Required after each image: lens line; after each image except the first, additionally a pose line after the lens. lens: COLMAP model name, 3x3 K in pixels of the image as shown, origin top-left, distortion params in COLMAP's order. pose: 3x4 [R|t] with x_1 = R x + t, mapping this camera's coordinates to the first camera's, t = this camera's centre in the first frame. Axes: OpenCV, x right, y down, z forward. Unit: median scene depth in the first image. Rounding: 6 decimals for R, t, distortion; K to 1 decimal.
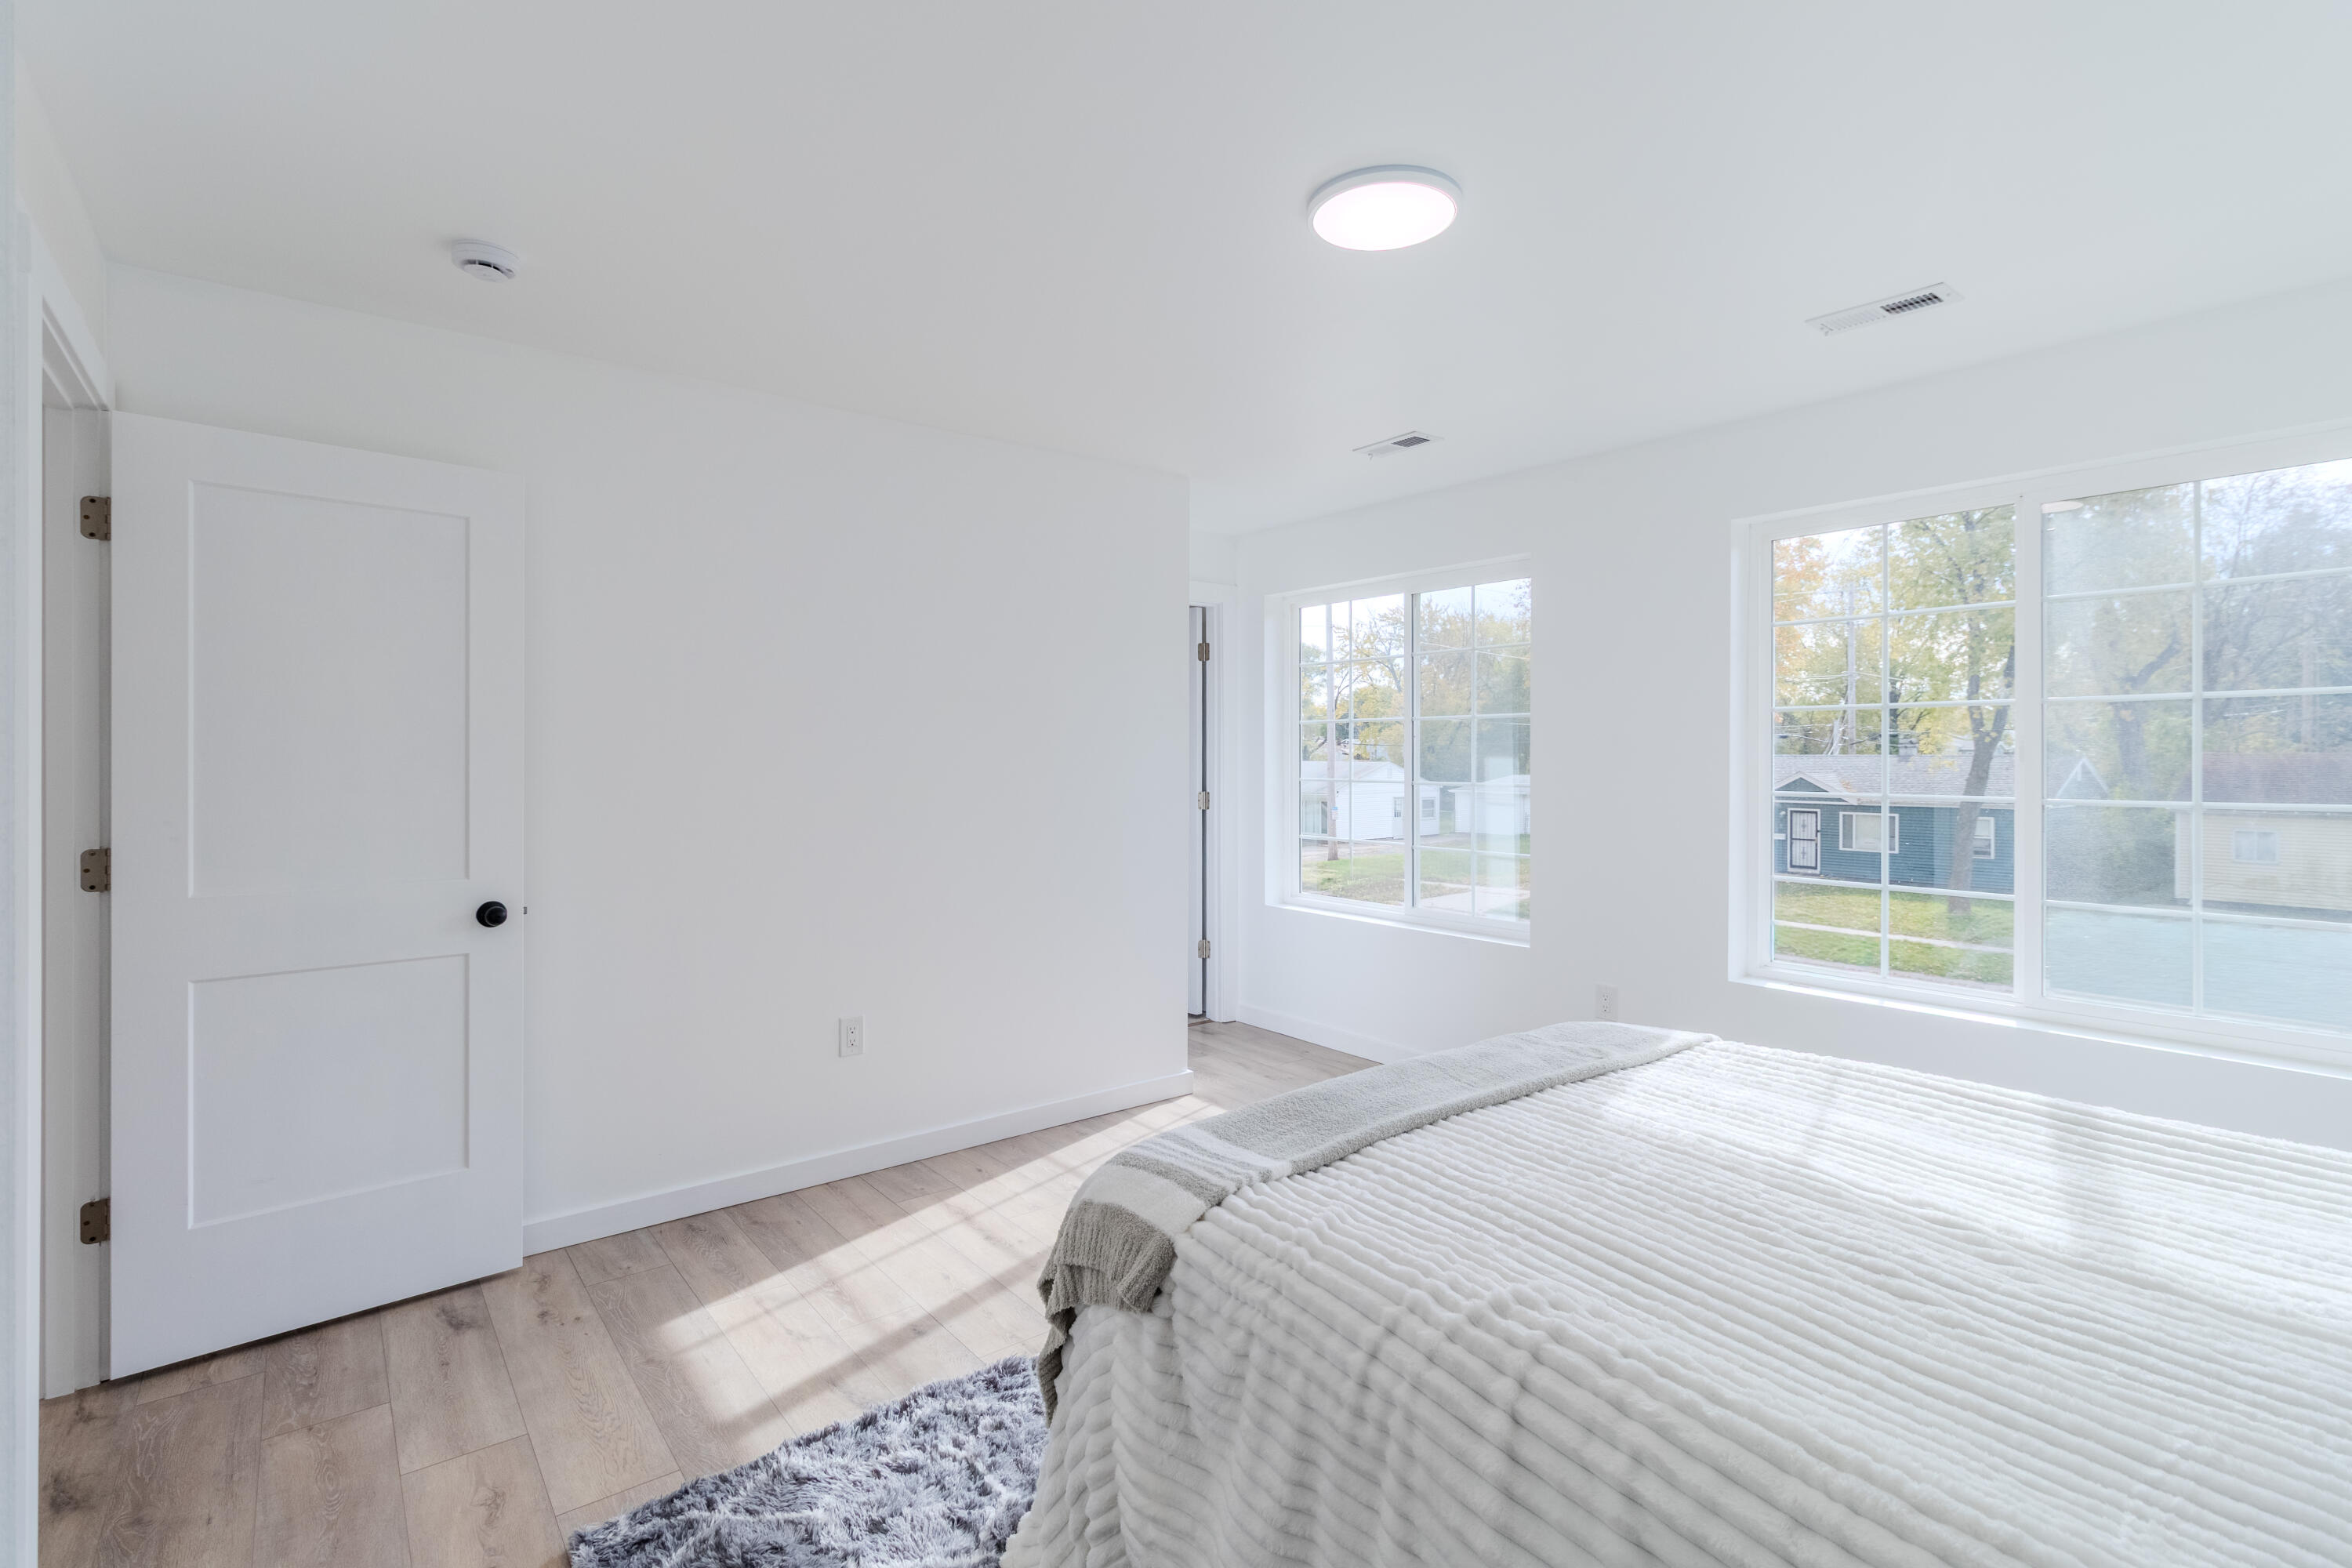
lens RADIAL K [[1110.6, 0, 1176.2], [0, 1110.6, 752.2], [0, 0, 1]] dist [-0.001236, -0.000935]
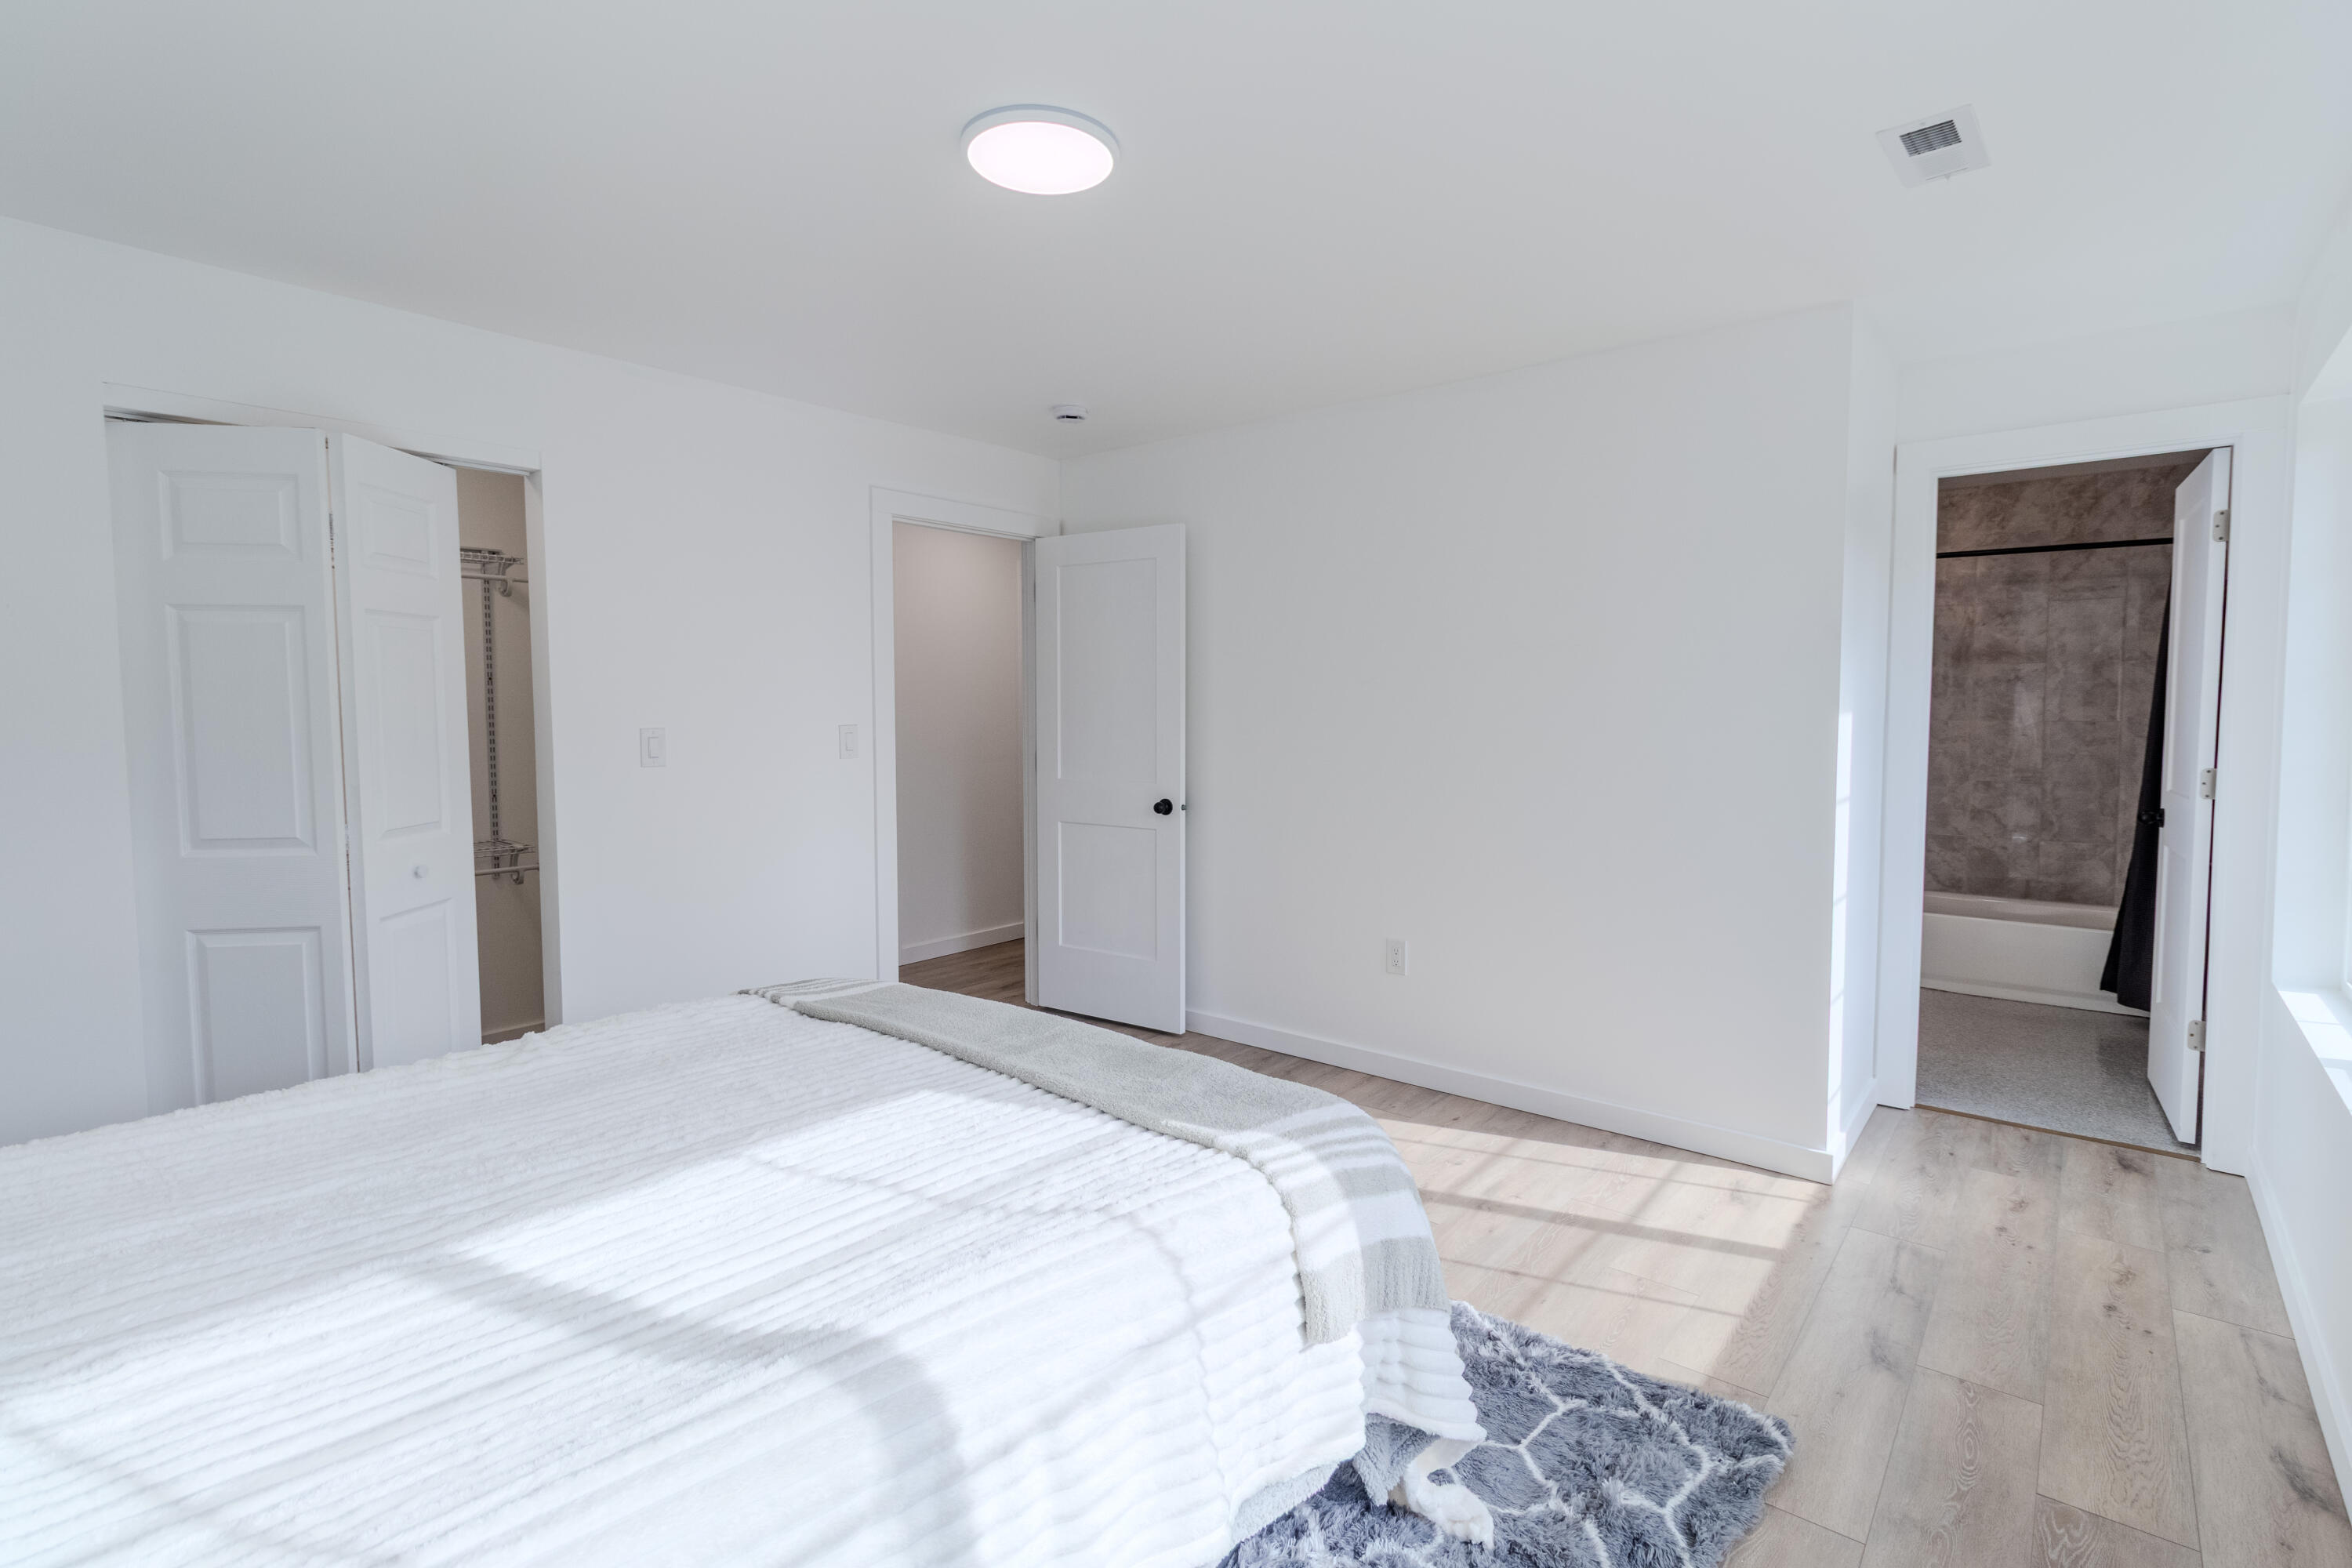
lens RADIAL K [[1091.8, 0, 1178.2], [0, 1091.8, 771.1], [0, 0, 1]] dist [-0.000042, -0.000146]
pose [[0.200516, 0.057383, -0.978009, 0.721862], [0.007883, 0.998156, 0.060181, 0.000914], [0.979659, -0.019777, 0.199693, 0.563959]]
